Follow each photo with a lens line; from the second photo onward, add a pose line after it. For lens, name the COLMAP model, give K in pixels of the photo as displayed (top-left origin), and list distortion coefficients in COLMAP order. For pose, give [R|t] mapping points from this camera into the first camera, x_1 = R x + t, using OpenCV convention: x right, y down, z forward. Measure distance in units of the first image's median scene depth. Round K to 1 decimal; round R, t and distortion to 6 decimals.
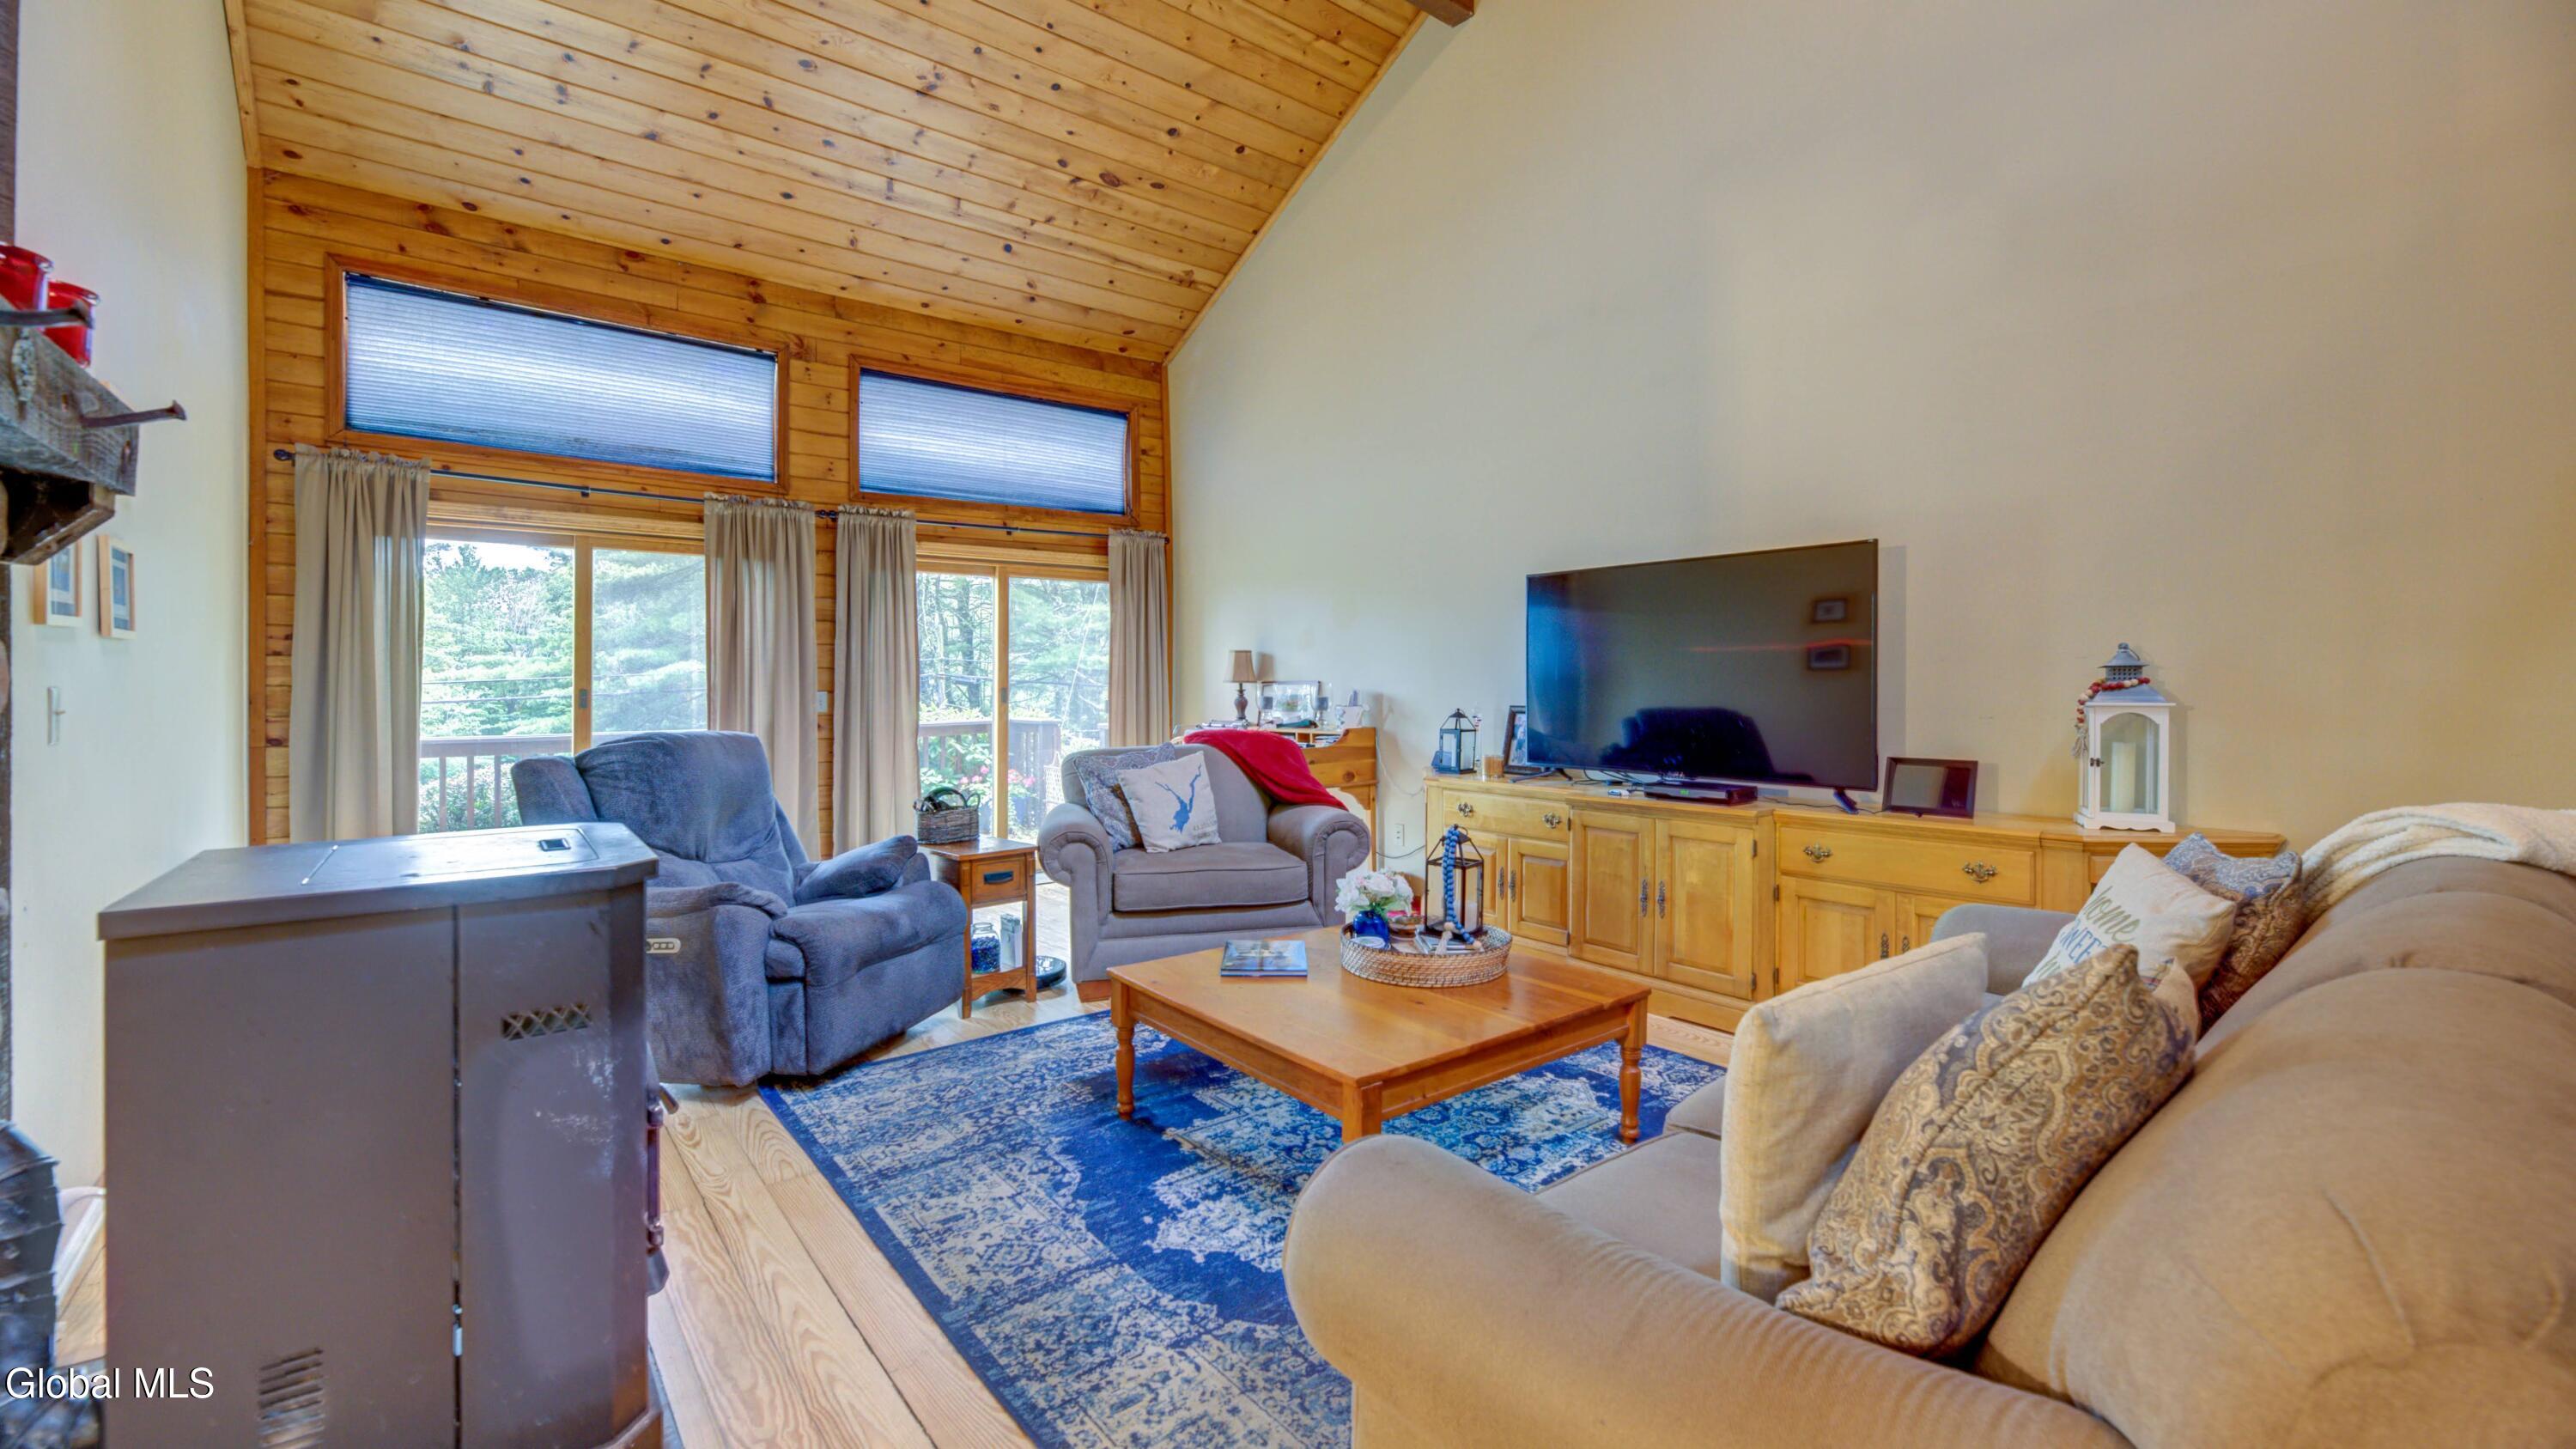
lens RADIAL K [[1040.9, 0, 1287.4], [0, 1040.9, 680.4], [0, 0, 1]] dist [-0.002021, -0.002623]
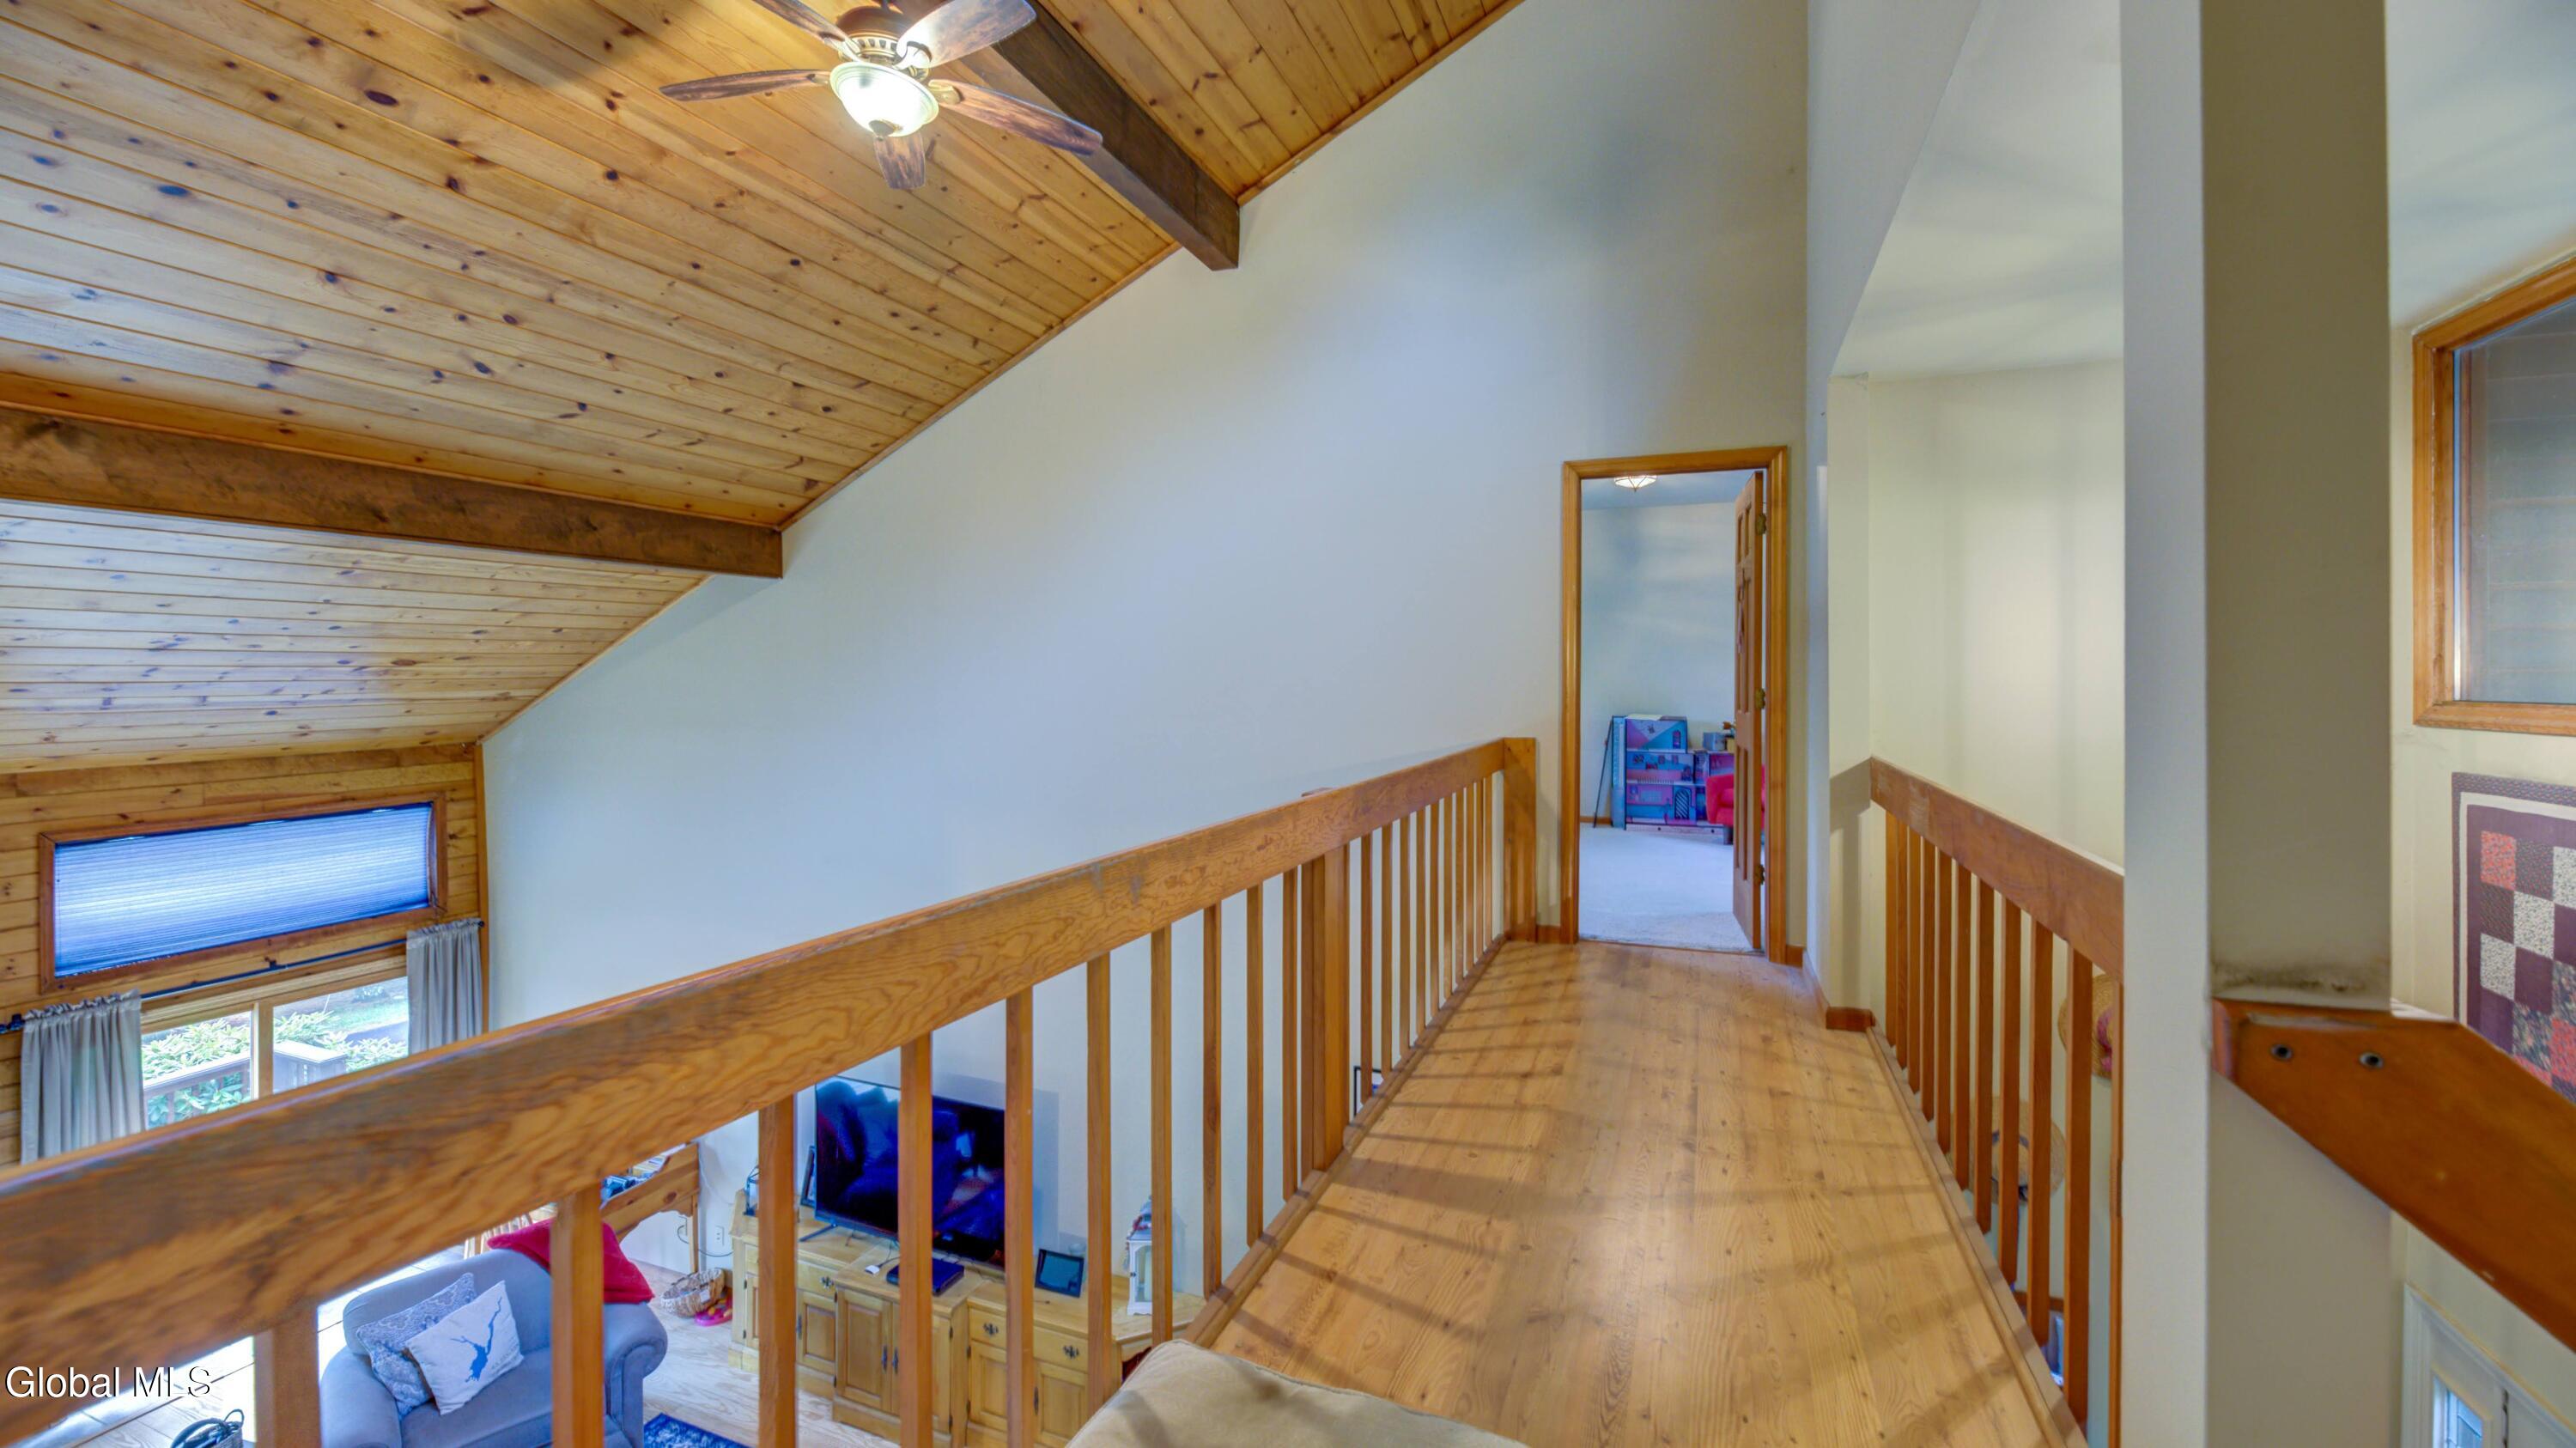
lens RADIAL K [[1040.8, 0, 1269.6], [0, 1040.8, 682.7], [0, 0, 1]] dist [-0.002021, -0.002623]
pose [[0.873233, 0.000694, 0.487303, 0.097109], [0.001205, 0.999993, -0.003585, -0.584902], [-0.487302, 0.003718, 0.873226, -0.396501]]
